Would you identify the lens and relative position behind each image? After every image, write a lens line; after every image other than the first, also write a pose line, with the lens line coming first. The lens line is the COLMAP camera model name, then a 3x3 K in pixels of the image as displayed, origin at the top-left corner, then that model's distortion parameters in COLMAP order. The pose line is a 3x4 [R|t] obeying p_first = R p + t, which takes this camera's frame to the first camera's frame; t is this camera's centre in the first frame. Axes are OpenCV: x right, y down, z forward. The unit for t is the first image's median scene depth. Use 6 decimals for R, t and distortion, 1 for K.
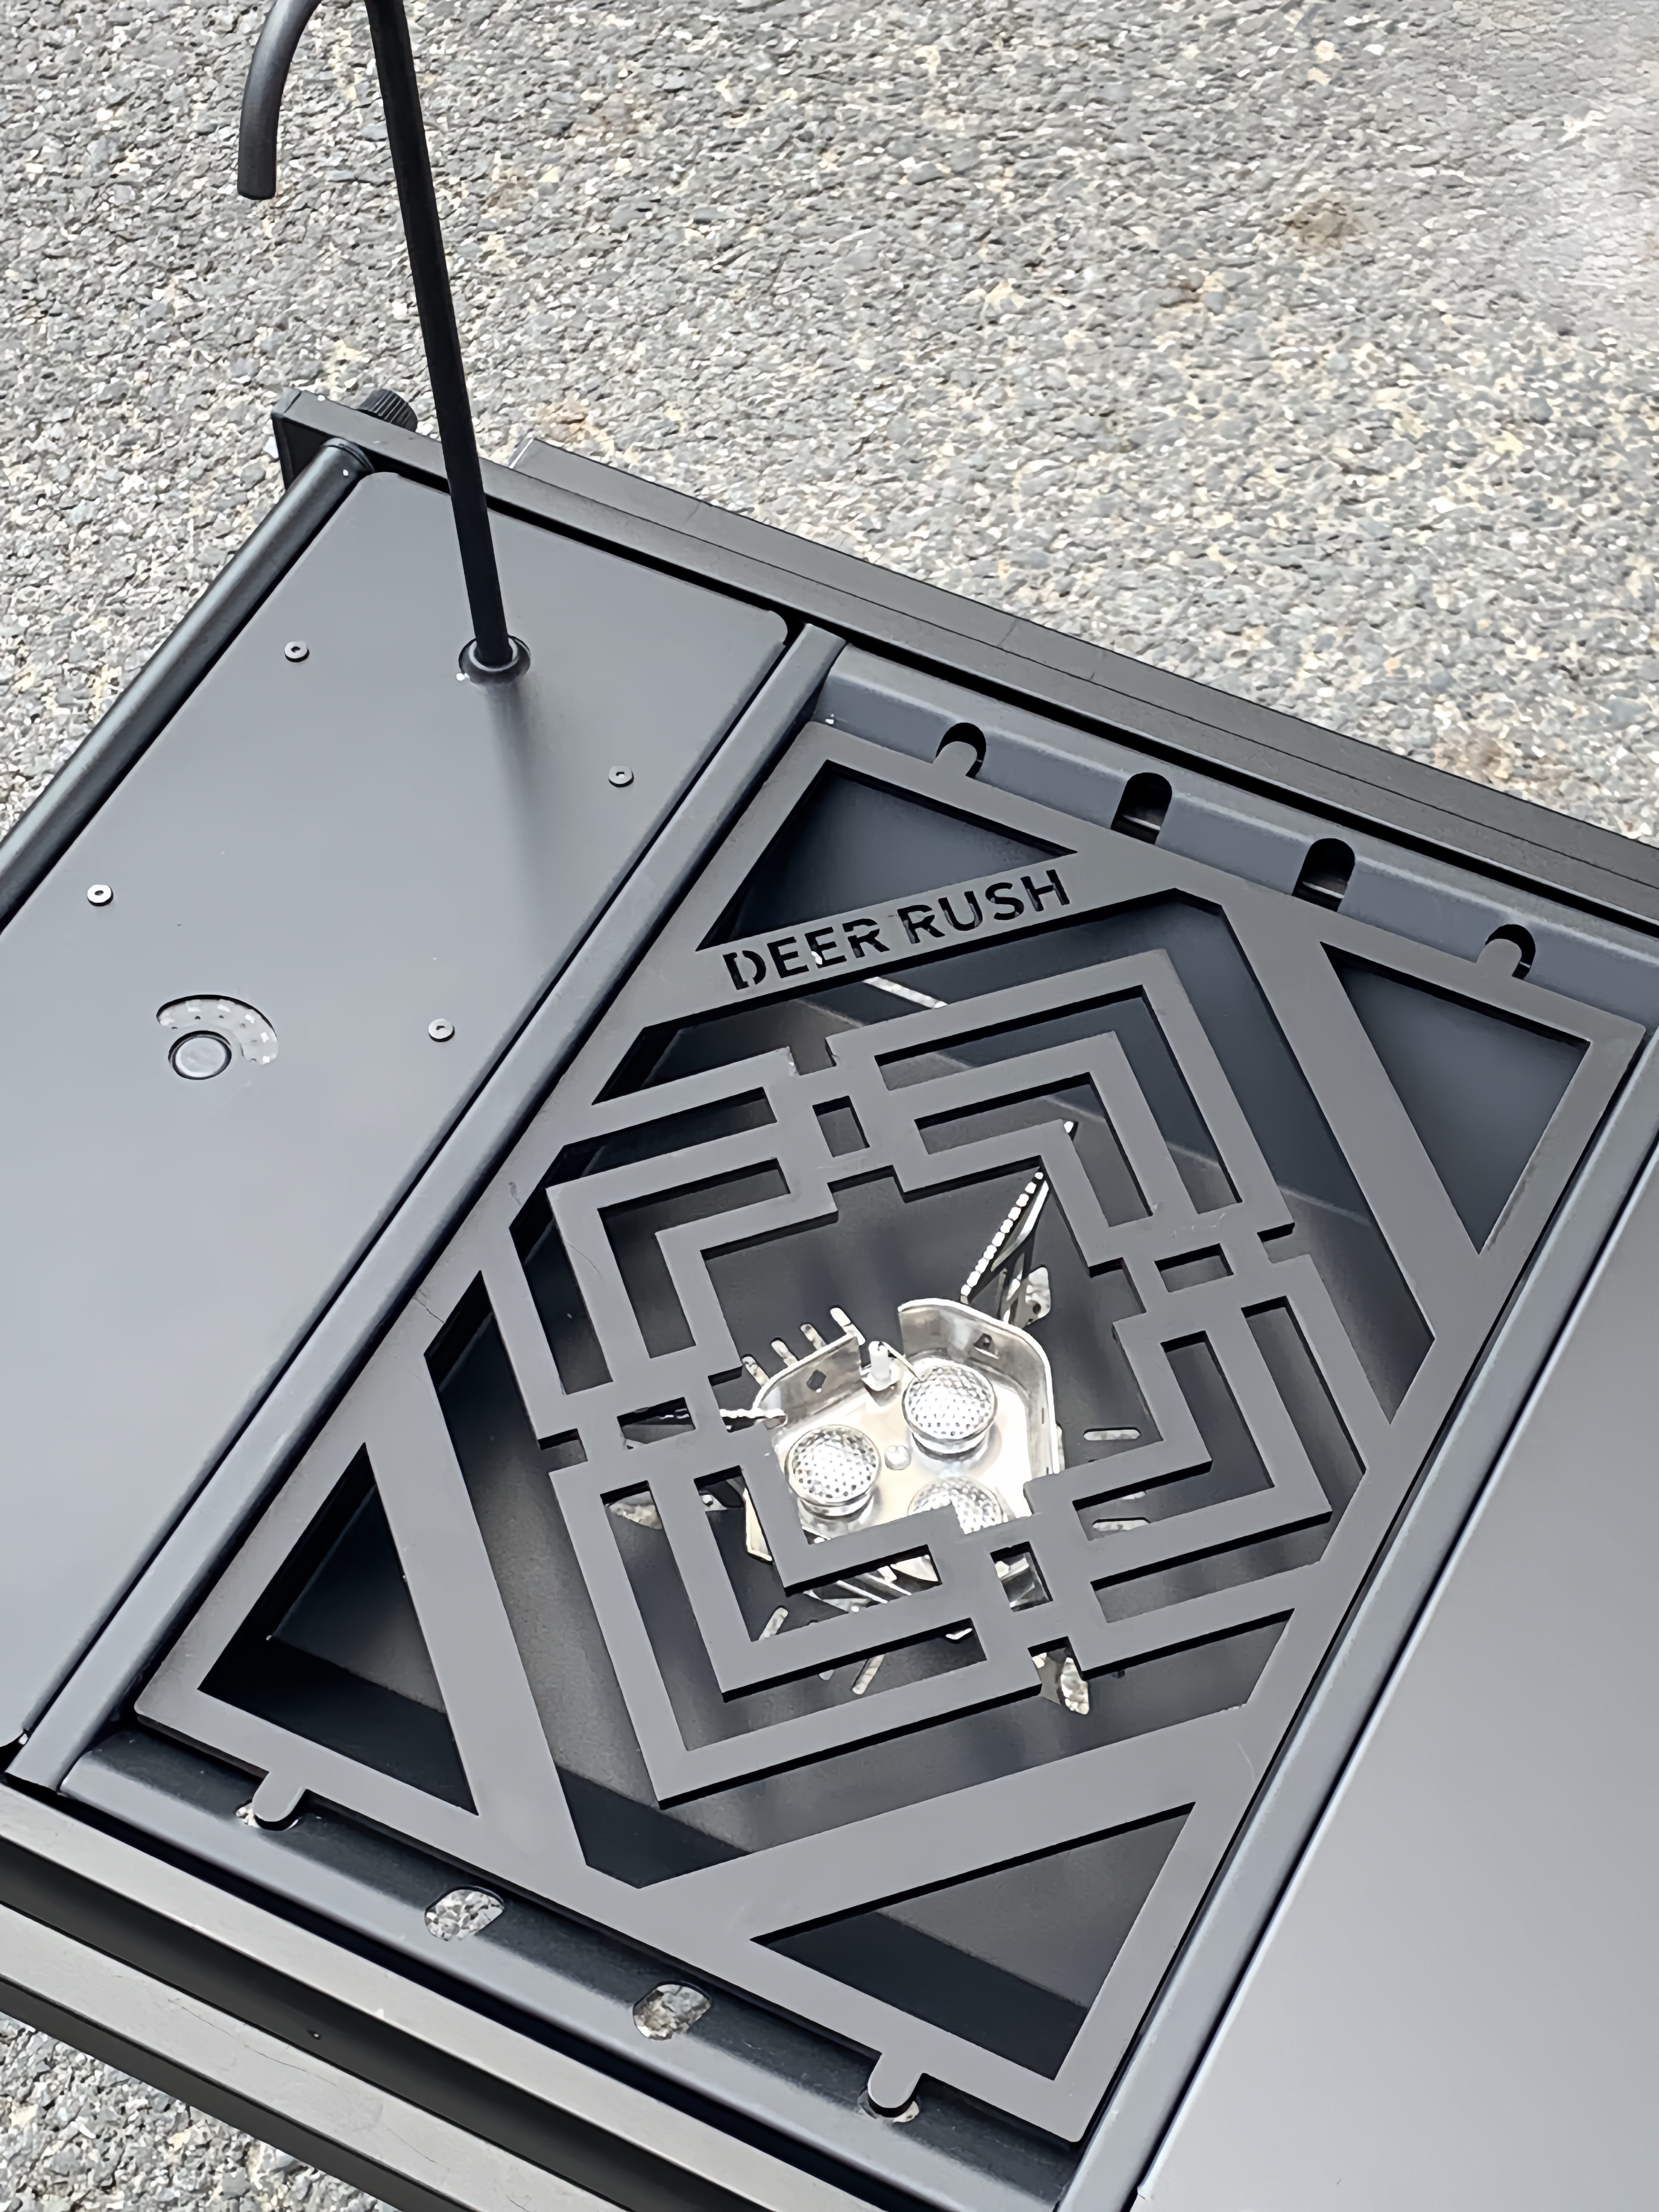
lens RADIAL K [[4322.3, 0, 885.5], [0, 4322.3, 1186.9], [0, 0, 1]] dist [0.109585, 0.000000]
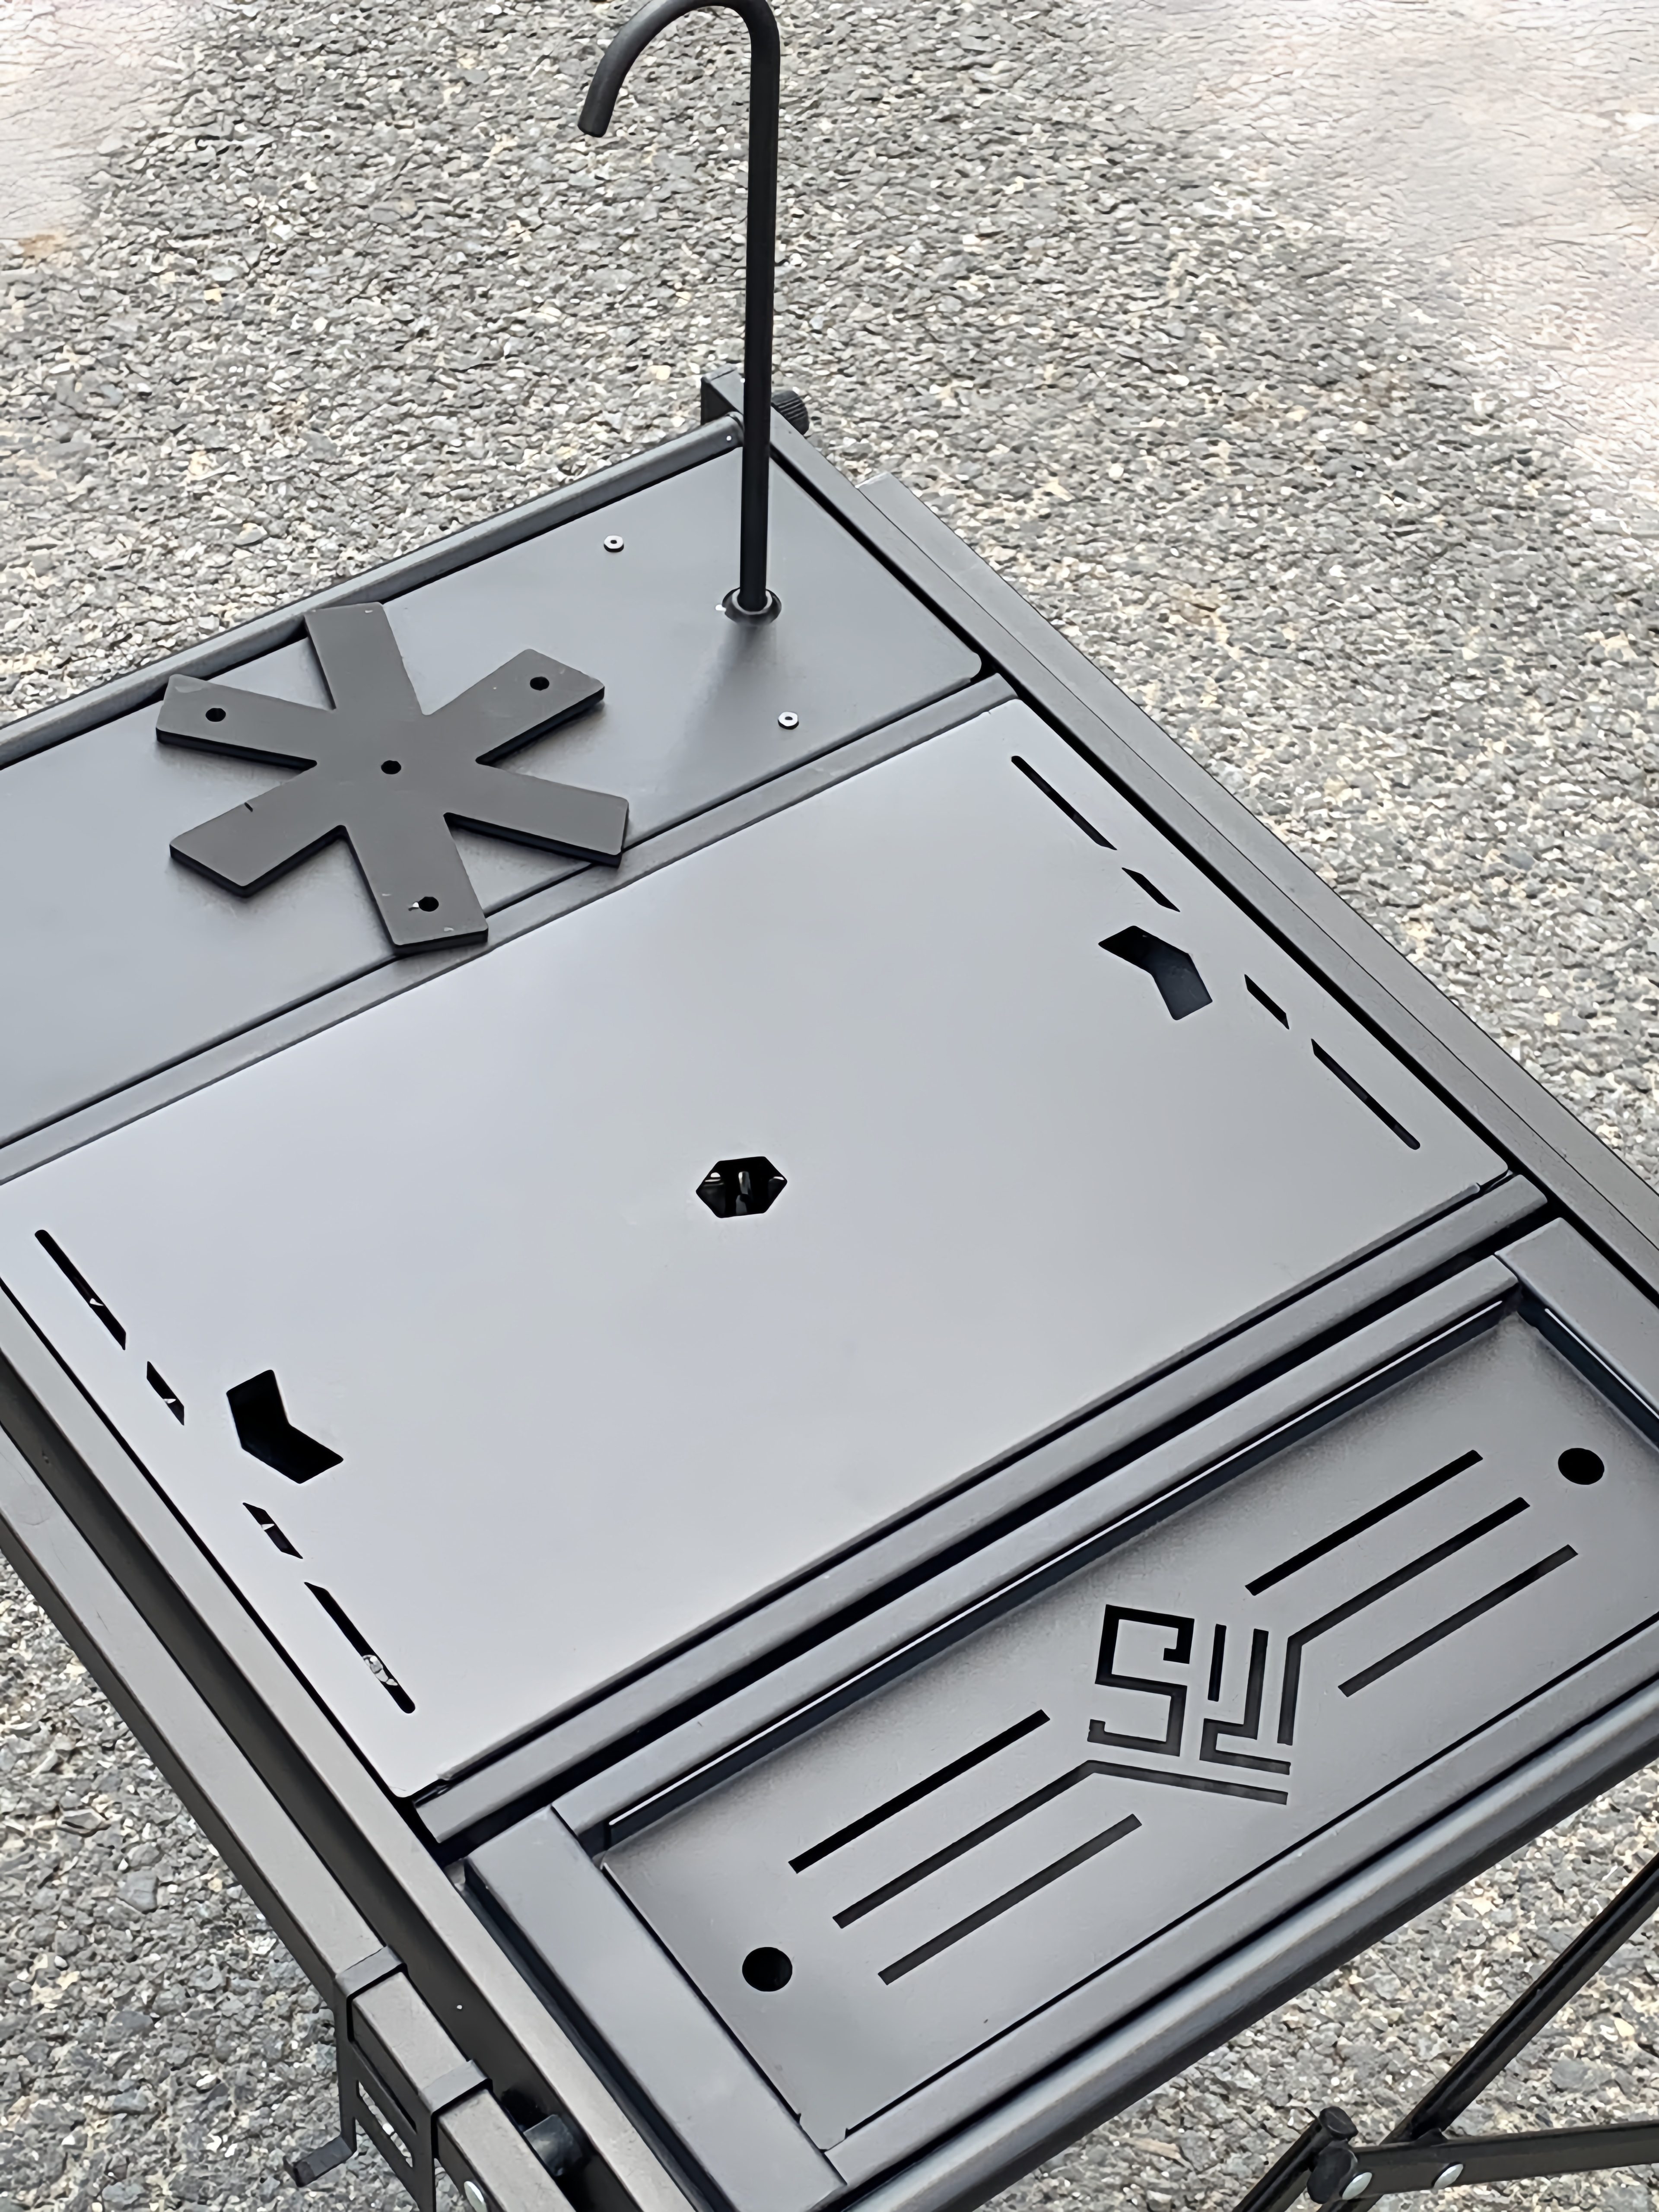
lens RADIAL K [[4322.3, 0, 837.1], [0, 4322.3, 1181.1], [0, 0, 1]] dist [0.109585, 0.000000]
pose [[0.889728, 0.384527, -0.246015, 0.178522], [-0.403243, 0.914641, -0.028747, 0.031687], [0.213962, 0.124781, 0.968840, -0.097496]]
